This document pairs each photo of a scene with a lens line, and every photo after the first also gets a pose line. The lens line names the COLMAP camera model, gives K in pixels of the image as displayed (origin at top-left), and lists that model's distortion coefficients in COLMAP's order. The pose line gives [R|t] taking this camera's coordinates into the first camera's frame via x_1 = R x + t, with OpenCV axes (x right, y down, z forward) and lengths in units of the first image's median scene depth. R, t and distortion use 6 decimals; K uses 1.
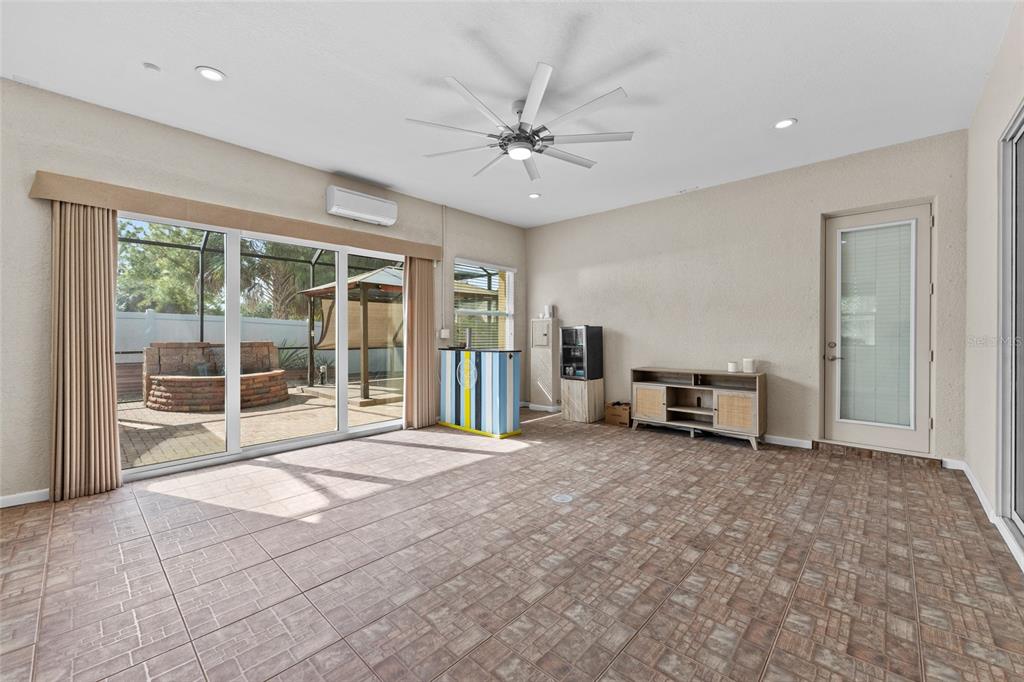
lens RADIAL K [[408.2, 0, 510.0], [0, 408.2, 338.0], [0, 0, 1]] dist [-0.005887, -0.000163]
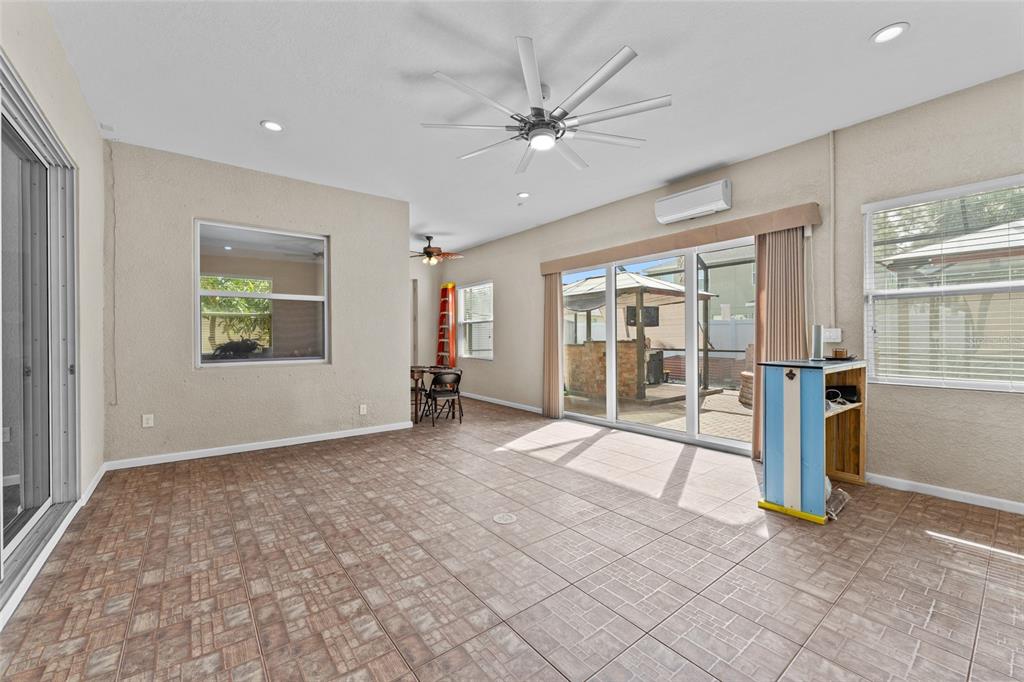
lens RADIAL K [[408.2, 0, 510.0], [0, 408.2, 338.0], [0, 0, 1]] dist [-0.005887, -0.000163]
pose [[-0.152409, 0.000023, -0.988317, 1.353776], [-0.004521, 0.999990, 0.000721, -0.010695], [0.988307, 0.004578, -0.152408, 1.521356]]
